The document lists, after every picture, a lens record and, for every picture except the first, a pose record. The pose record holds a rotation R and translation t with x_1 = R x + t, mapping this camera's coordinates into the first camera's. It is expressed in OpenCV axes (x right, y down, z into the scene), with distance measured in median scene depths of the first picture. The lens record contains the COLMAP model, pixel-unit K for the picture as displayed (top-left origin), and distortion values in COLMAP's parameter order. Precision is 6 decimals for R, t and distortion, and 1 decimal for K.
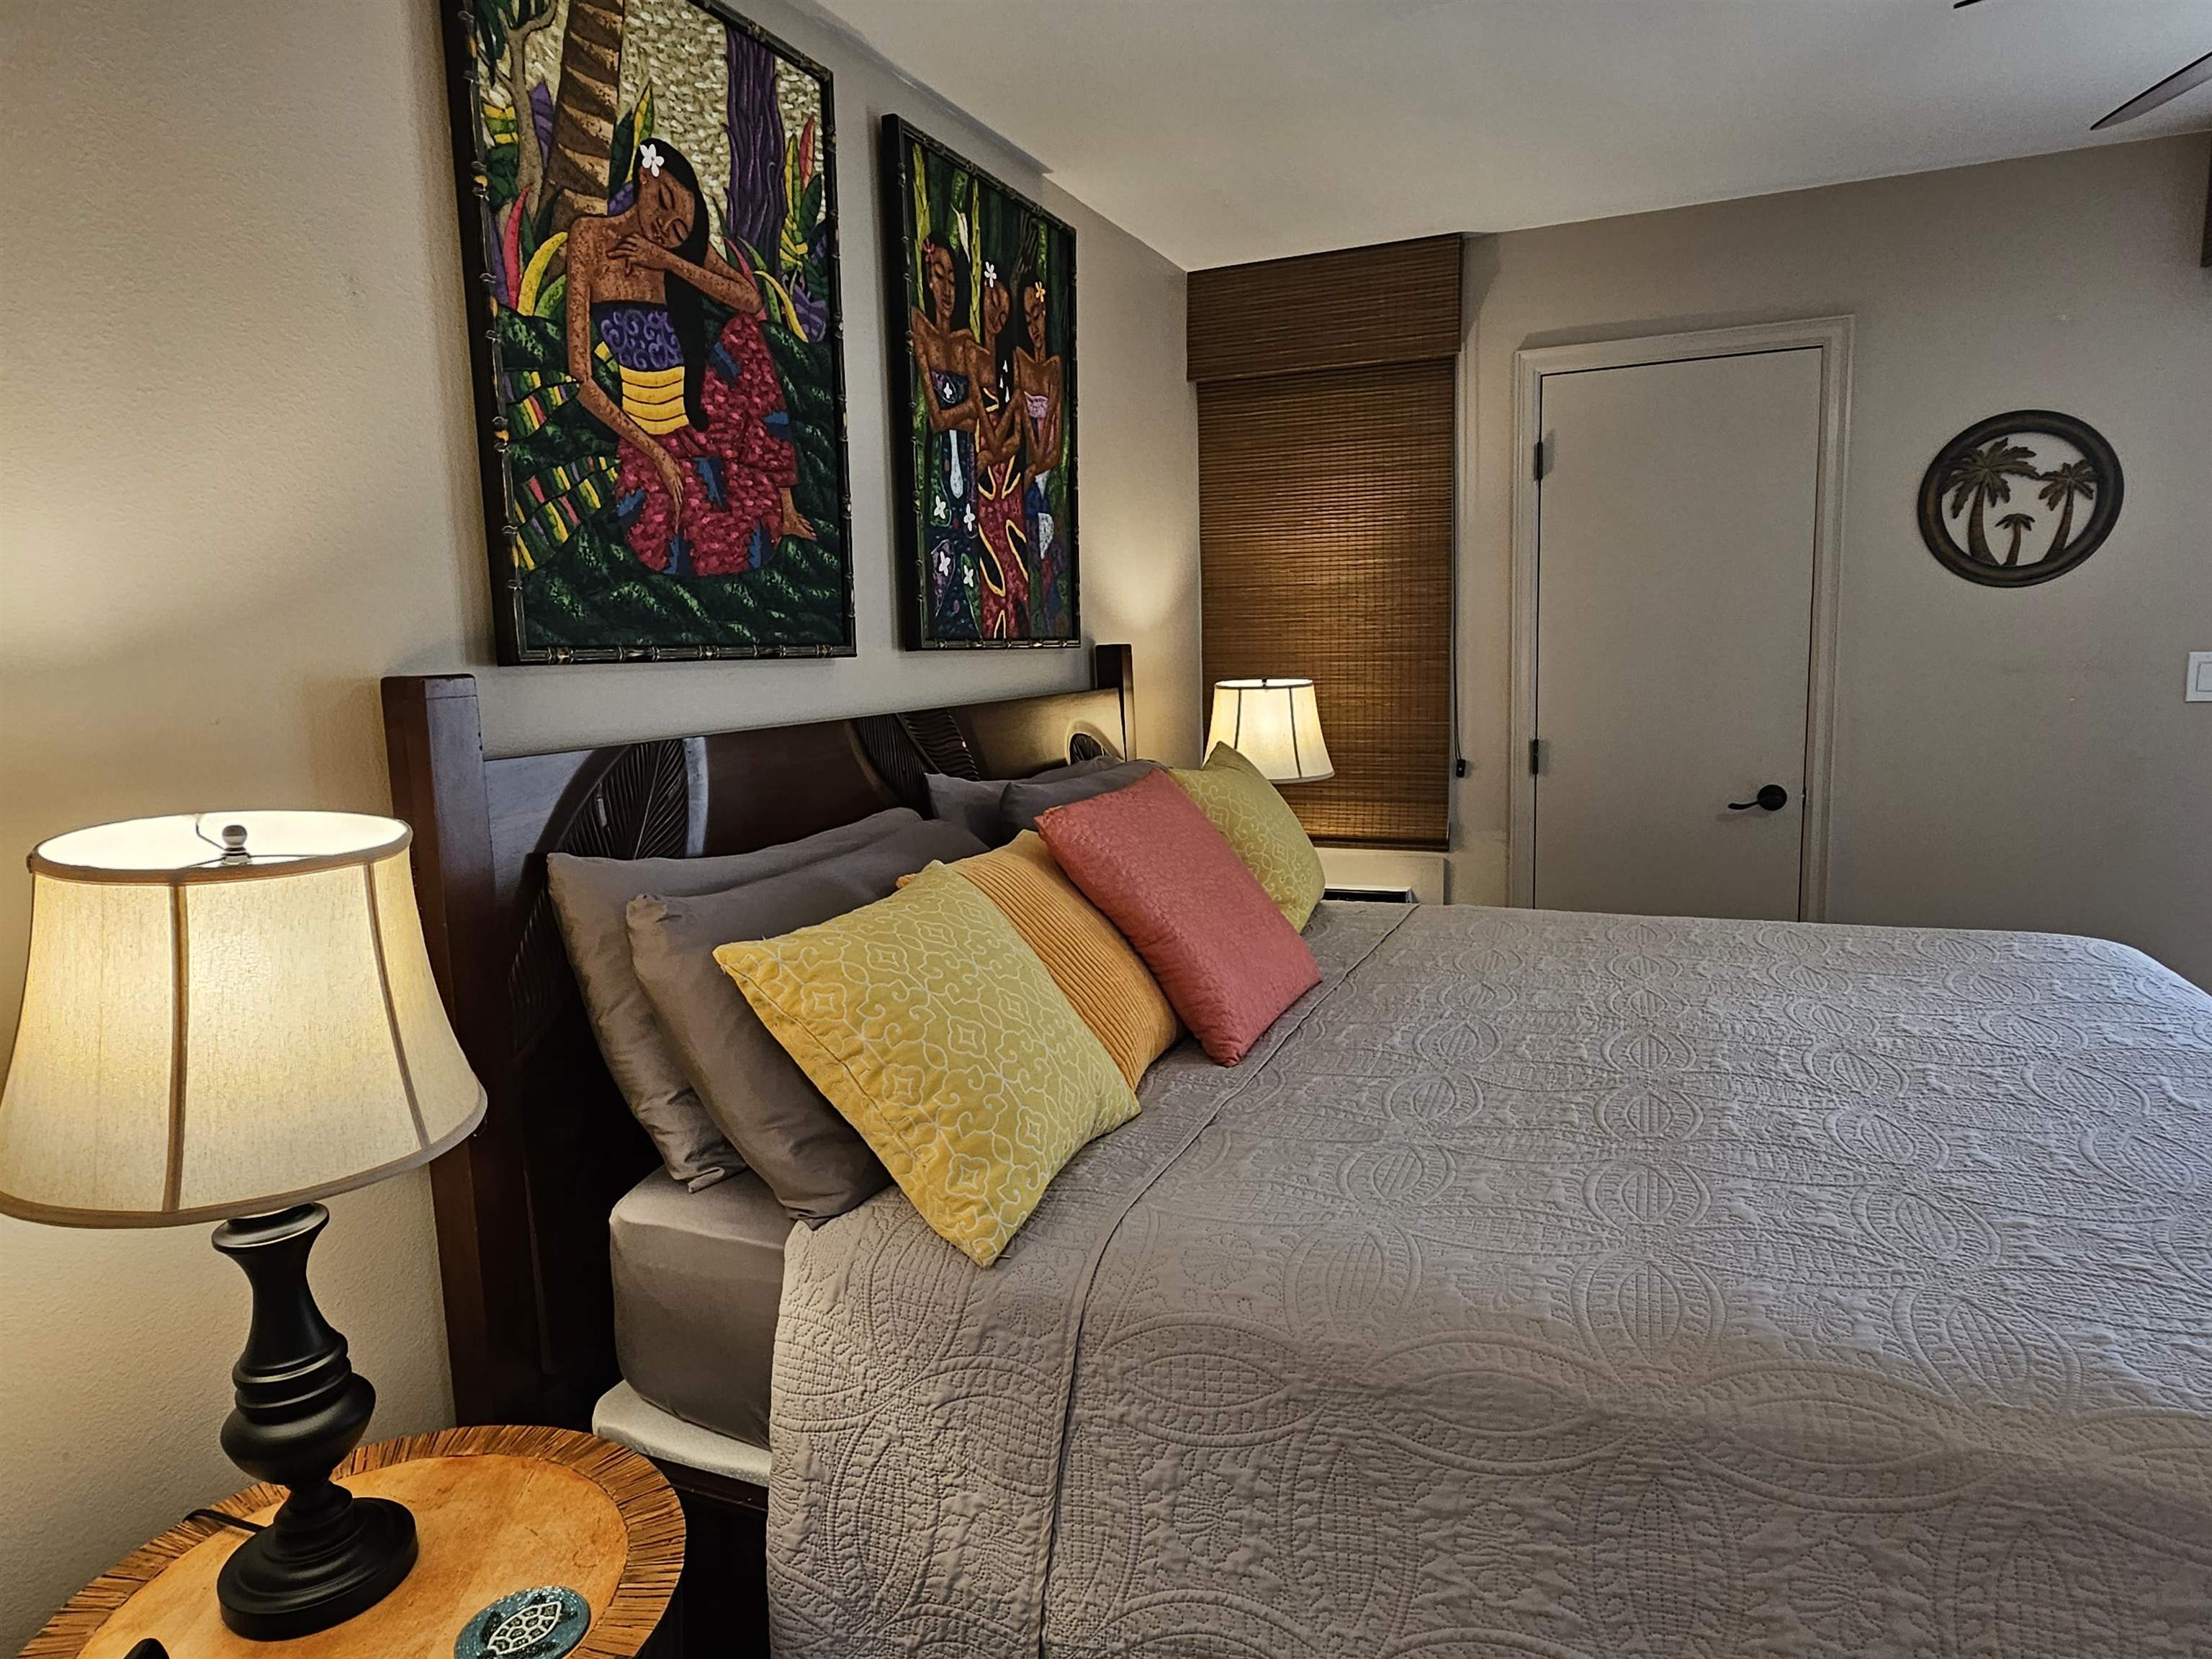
lens RADIAL K [[1304.1, 0, 1106.0], [0, 1304.1, 829.5], [0, 0, 1]] dist [-0.001721, -0.003058]
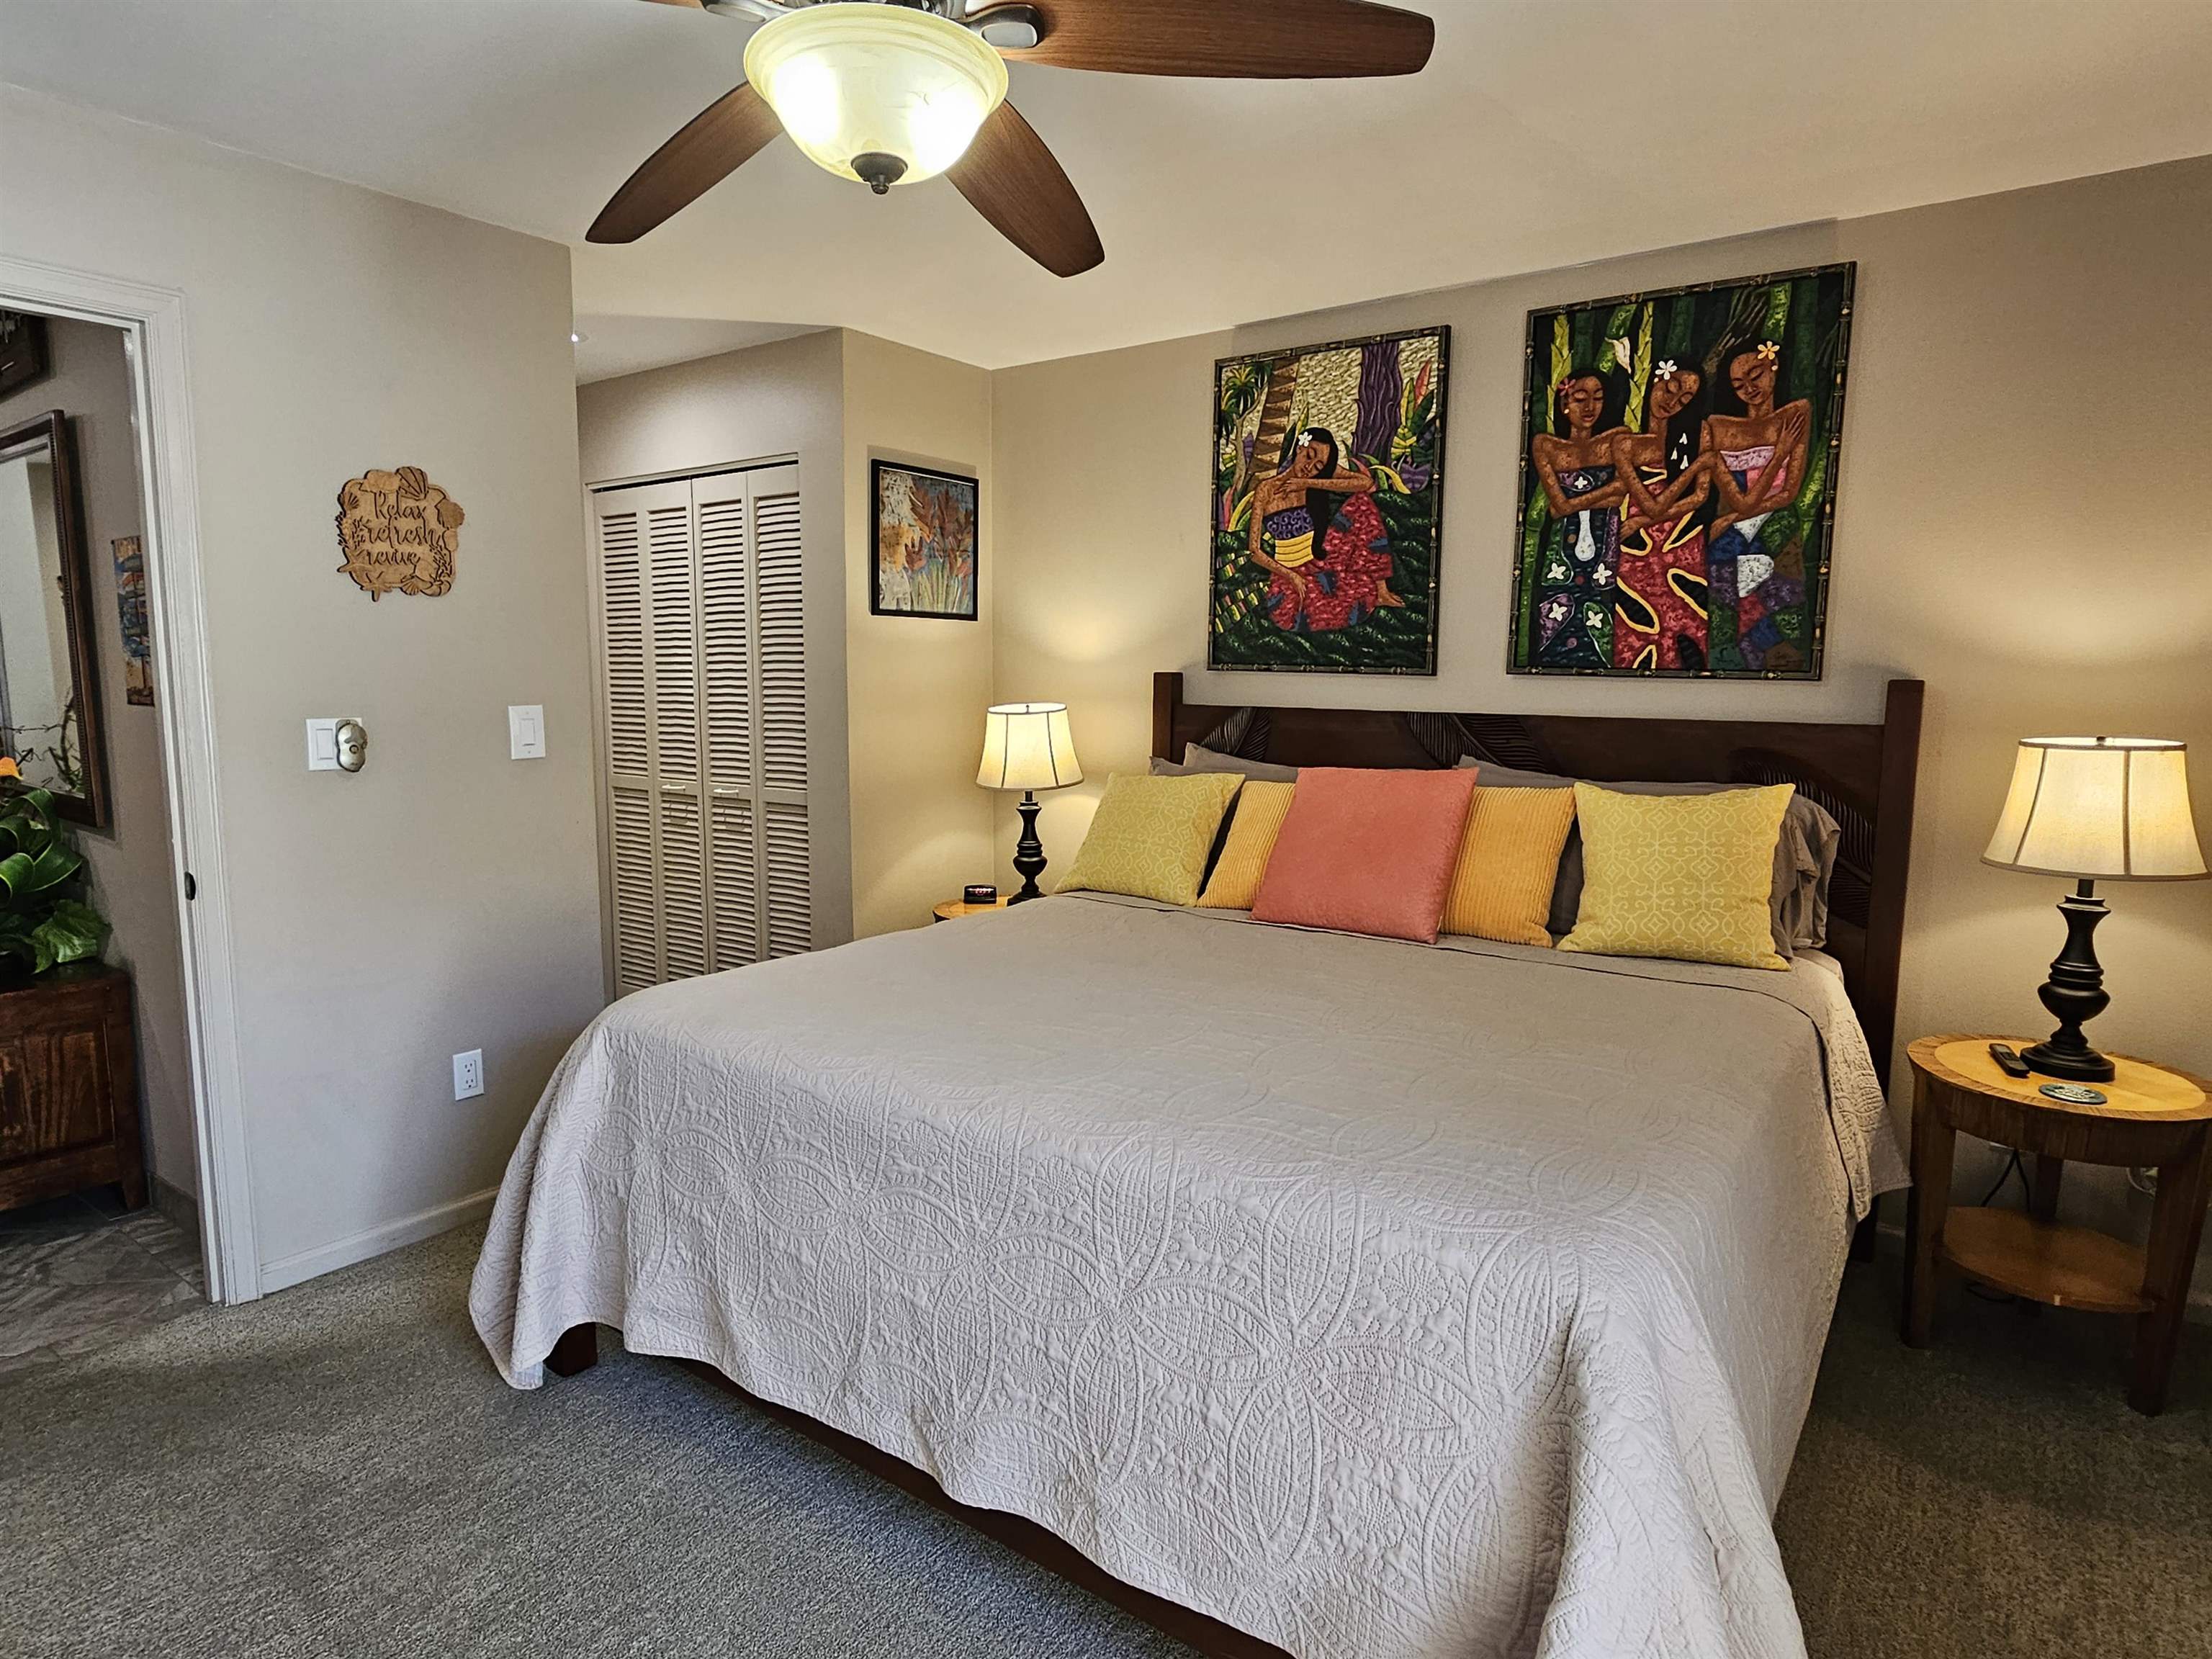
lens RADIAL K [[1265.0, 0, 1101.4], [0, 1265.0, 818.4], [0, 0, 1]] dist [-0.000305, -0.002919]
pose [[-0.211515, 0.147008, -0.966256, 1.644857], [-0.143413, 0.973255, 0.179466, -0.208680], [0.966796, 0.176533, -0.184775, 1.053858]]
